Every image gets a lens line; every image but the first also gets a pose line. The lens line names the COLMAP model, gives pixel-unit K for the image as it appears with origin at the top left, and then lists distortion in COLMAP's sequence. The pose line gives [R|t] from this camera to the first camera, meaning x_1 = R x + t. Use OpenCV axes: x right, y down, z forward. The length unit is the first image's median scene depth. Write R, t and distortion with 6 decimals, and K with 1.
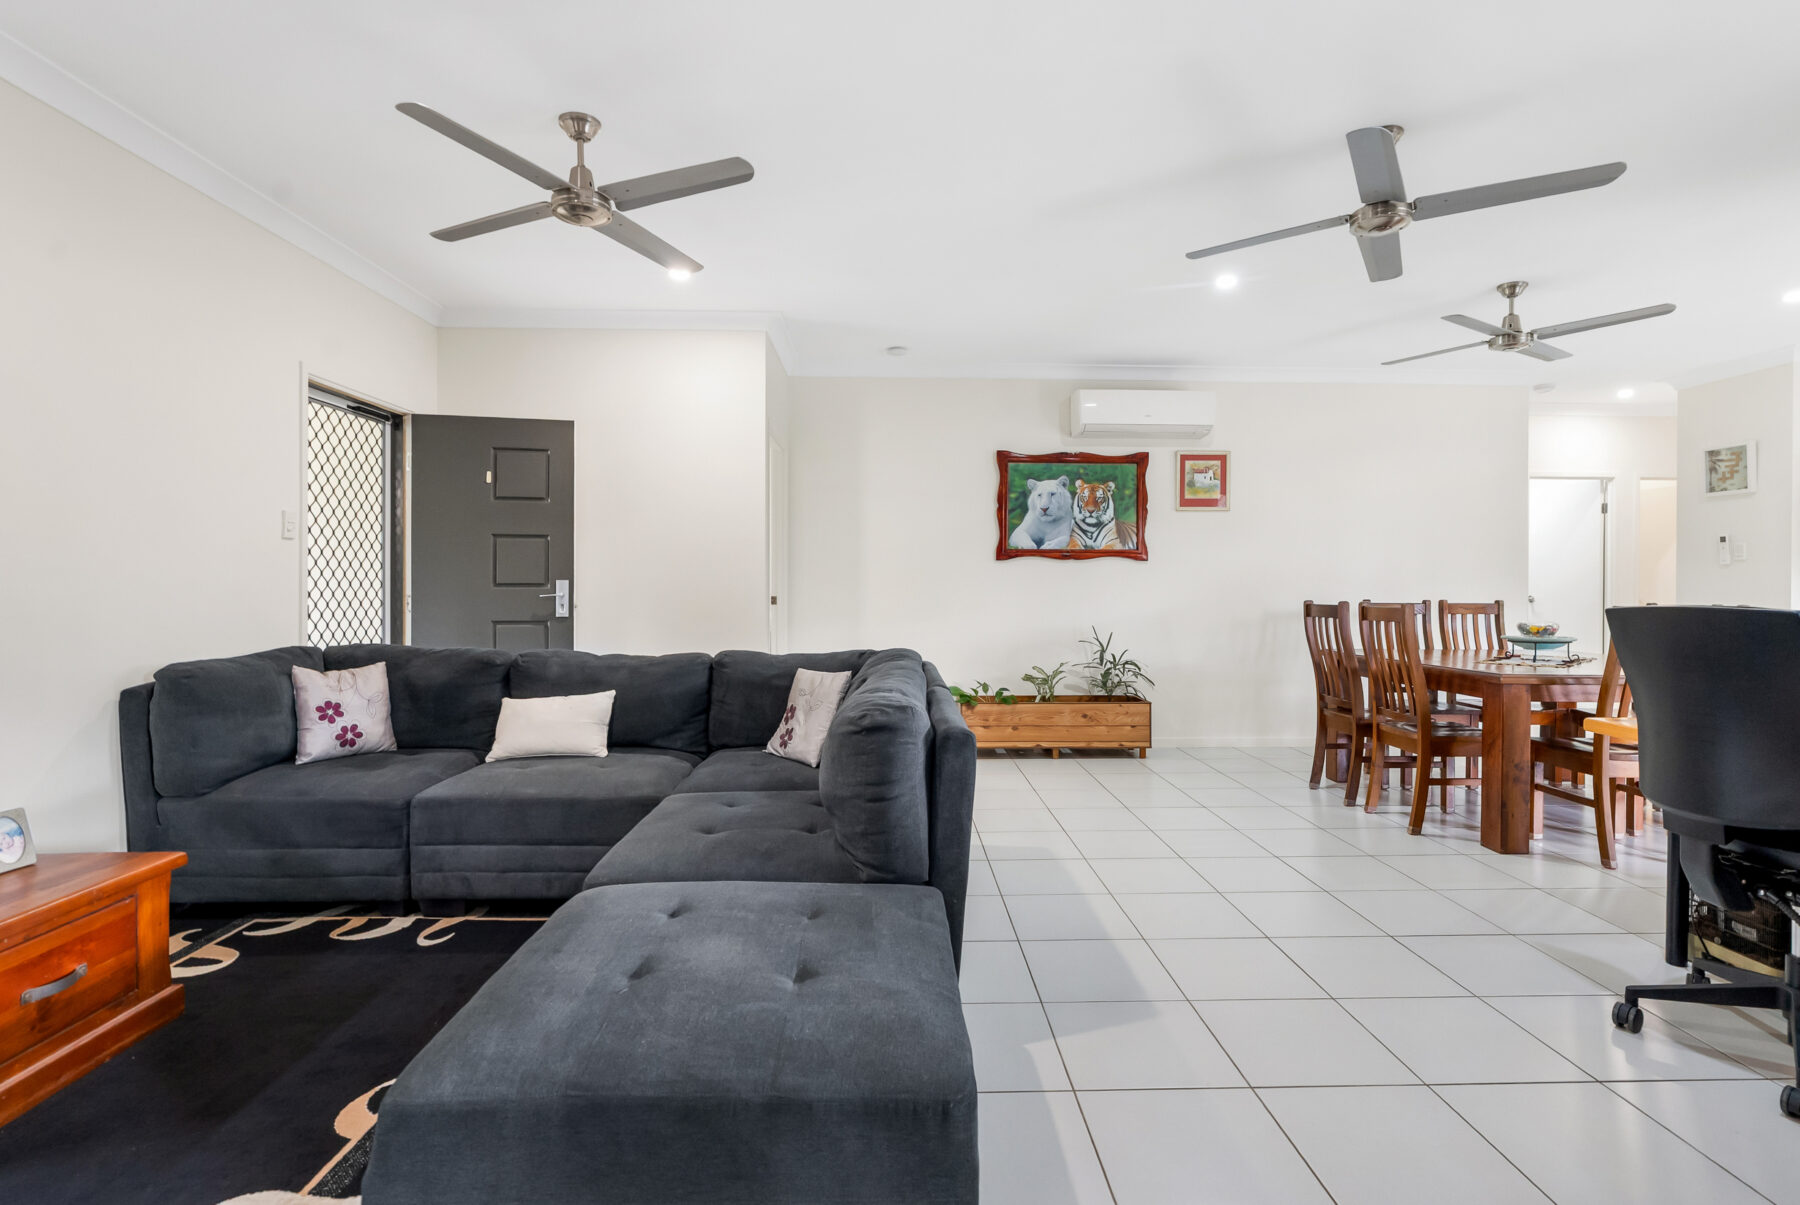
lens RADIAL K [[839.7, 0, 906.4], [0, 839.7, 594.5], [0, 0, 1]] dist [-0.001167, 0.000286]
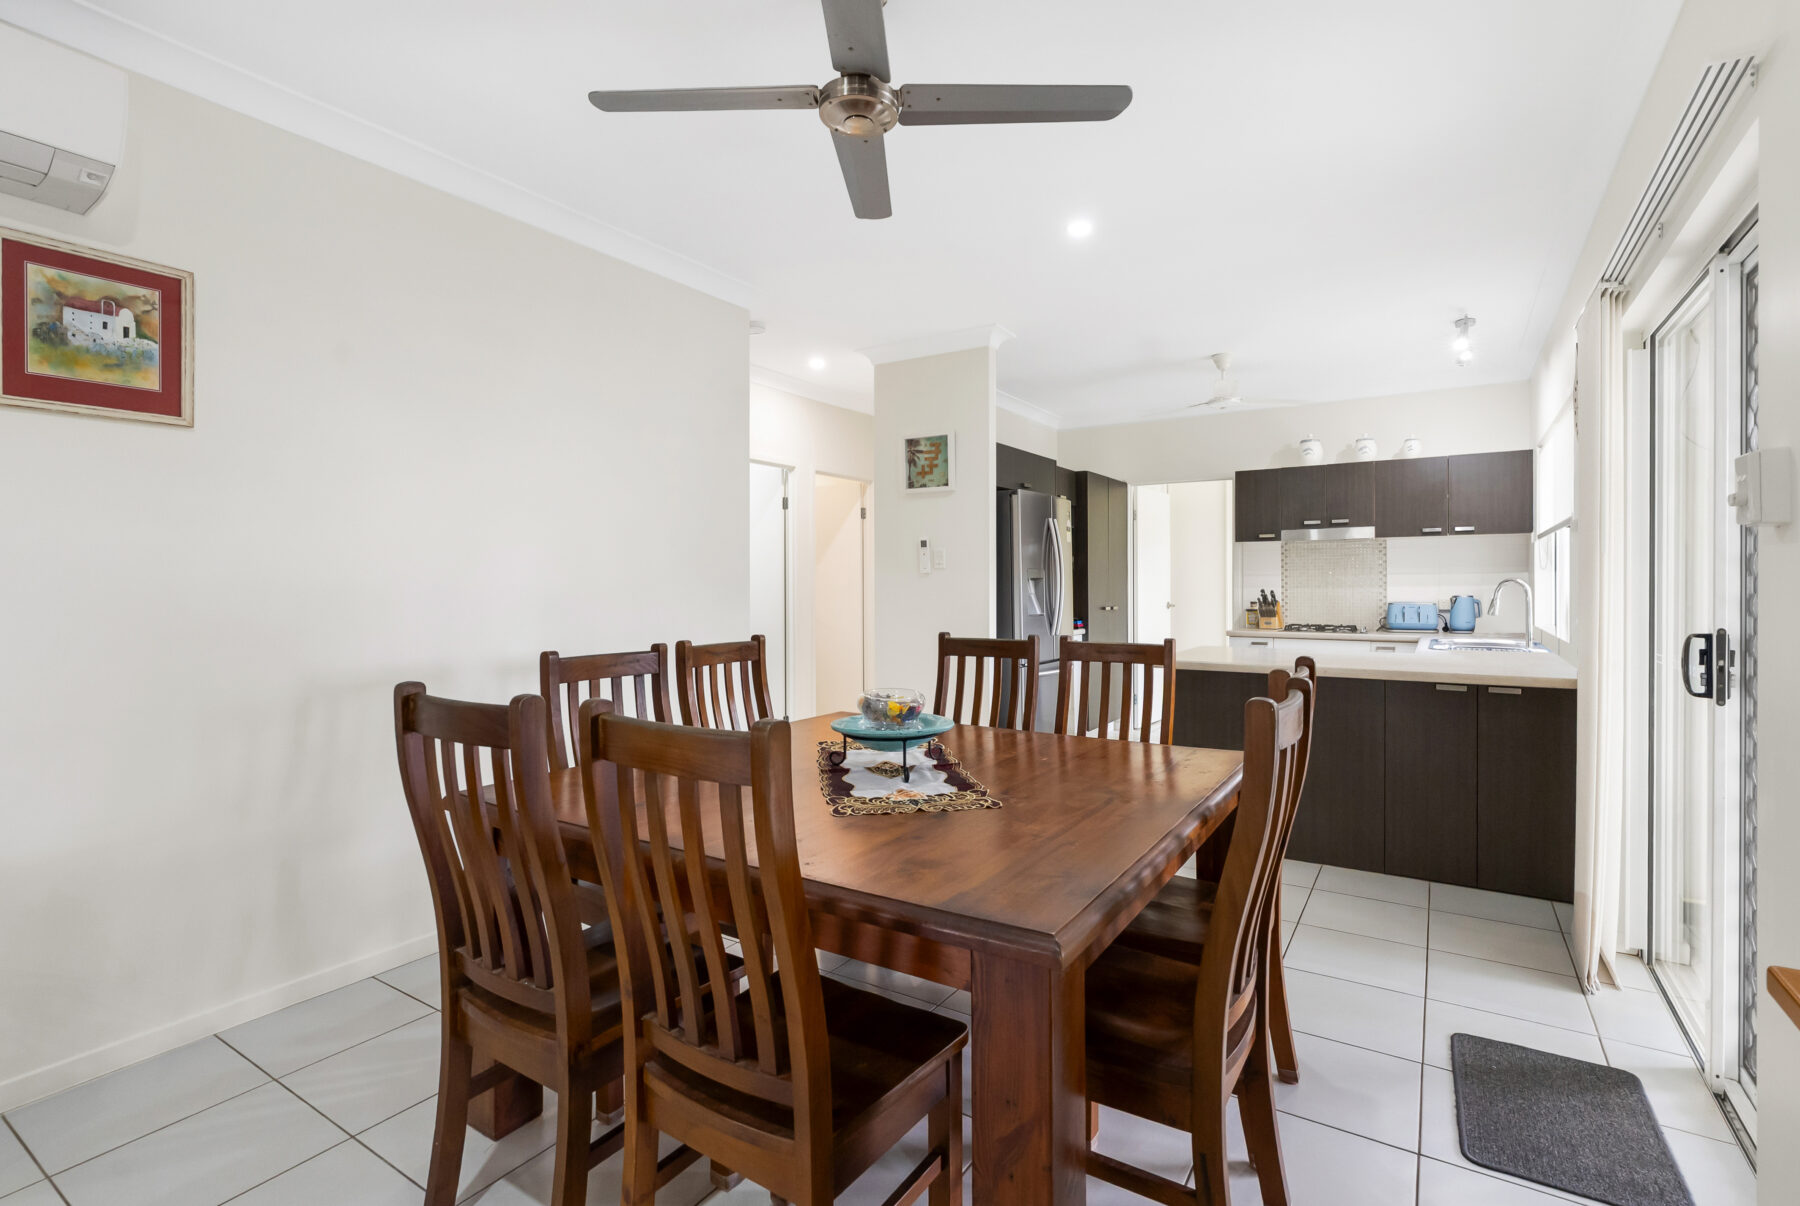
lens RADIAL K [[839.7, 0, 923.0], [0, 839.7, 580.3], [0, 0, 1]] dist [-0.001167, 0.000286]
pose [[0.547571, -0.003540, 0.836752, 0.265319], [0.015068, 0.999871, -0.005631, -0.024575], [-0.836623, 0.015692, 0.547554, 0.550629]]
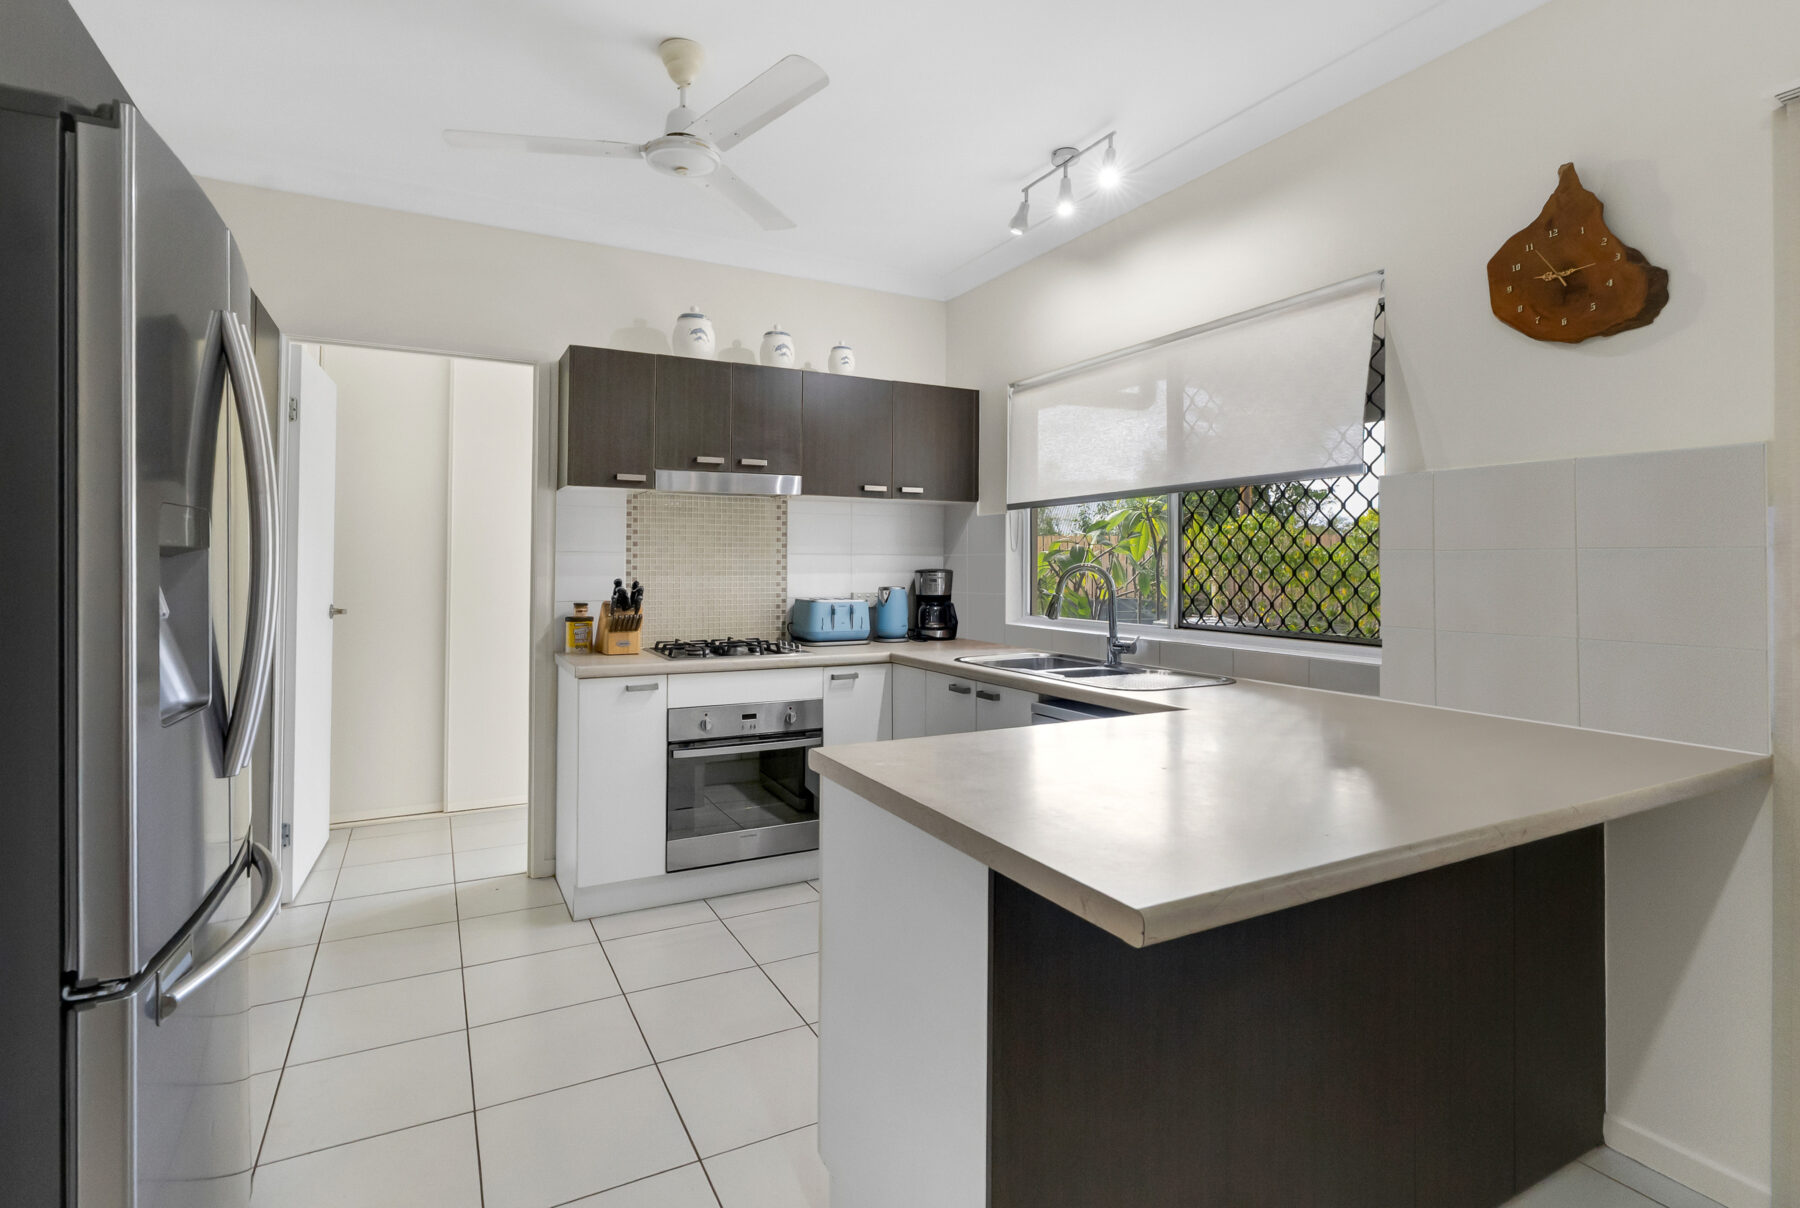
lens RADIAL K [[859.1, 0, 909.5], [0, 859.1, 551.6], [0, 0, 1]] dist [0.003281, 0.000539]
pose [[-0.474845, 0.001807, 0.880068, 0.811869], [0.001628, 0.999998, -0.001175, -0.030153], [-0.880068, 0.000875, -0.474847, 0.882935]]
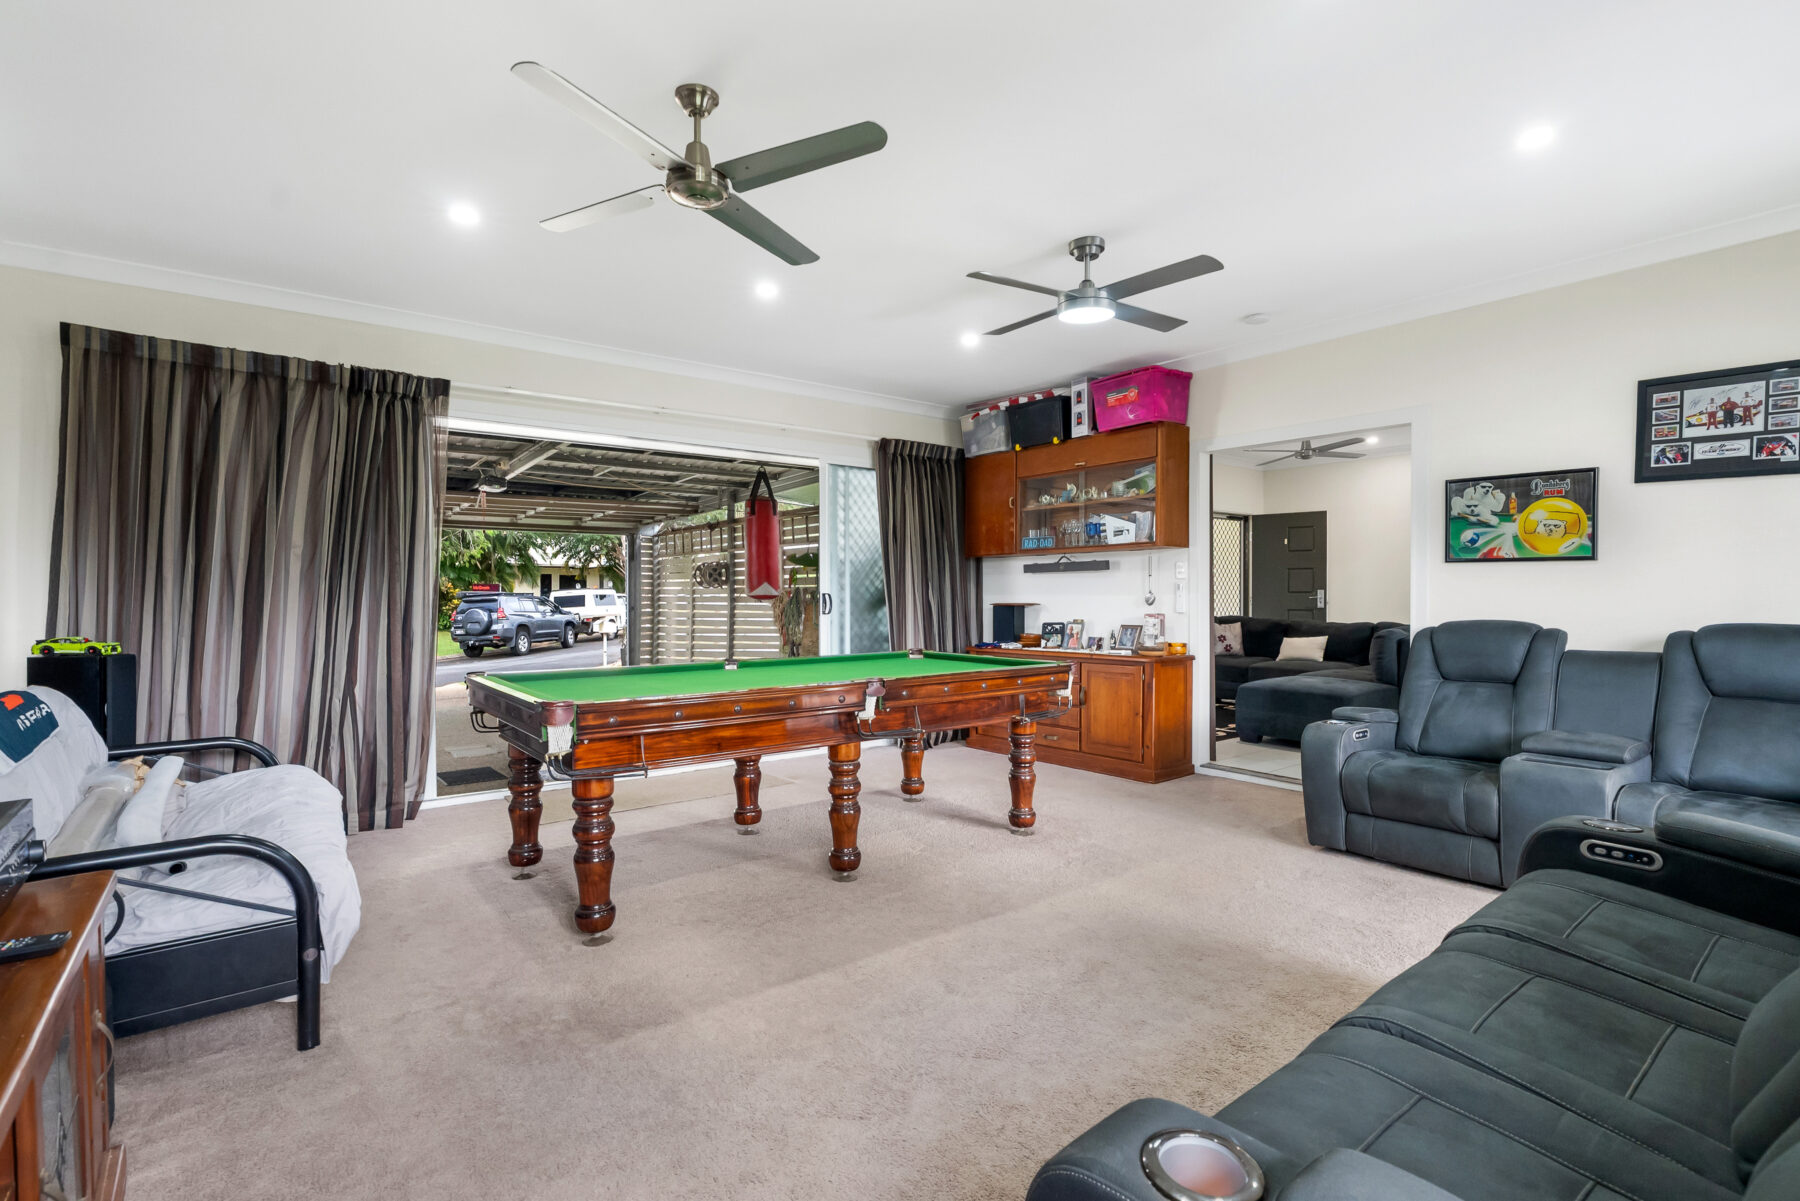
lens RADIAL K [[839.7, 0, 898.0], [0, 839.7, 596.0], [0, 0, 1]] dist [-0.001167, 0.000286]
pose [[0.587615, 0.000537, -0.809141, 0.531520], [-0.006760, 0.999968, -0.004246, 0.011202], [0.809112, 0.007965, 0.587600, -0.858027]]
